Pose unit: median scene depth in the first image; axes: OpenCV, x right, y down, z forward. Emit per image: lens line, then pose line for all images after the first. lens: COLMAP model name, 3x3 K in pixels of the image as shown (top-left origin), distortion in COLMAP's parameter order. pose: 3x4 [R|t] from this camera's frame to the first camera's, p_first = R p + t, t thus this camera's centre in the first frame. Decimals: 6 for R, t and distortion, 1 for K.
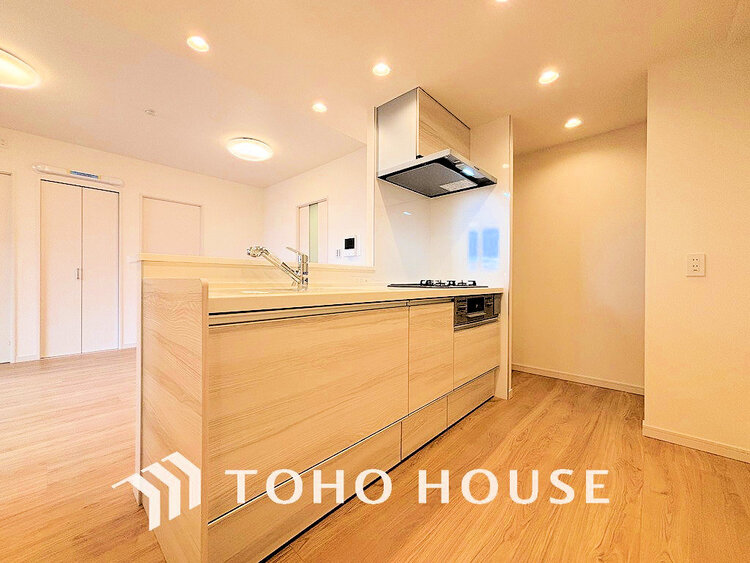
lens RADIAL K [[298.2, 0, 376.6], [0, 298.2, 282.8], [0, 0, 1]] dist [-0.001520, 0.000292]
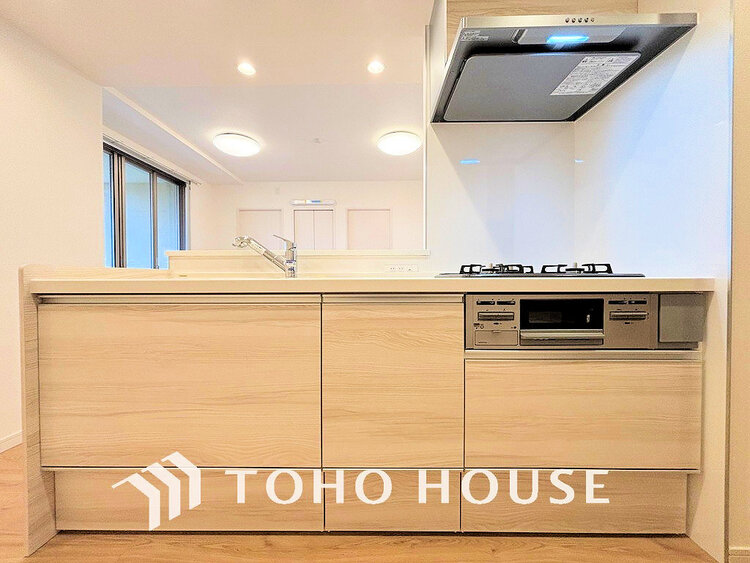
lens RADIAL K [[298.2, 0, 375.6], [0, 298.2, 279.5], [0, 0, 1]] dist [-0.001520, 0.000292]
pose [[0.665134, -0.002840, -0.746719, 0.520146], [0.004696, 0.999989, 0.000379, 0.019885], [0.746709, -0.003759, 0.665140, 0.499106]]
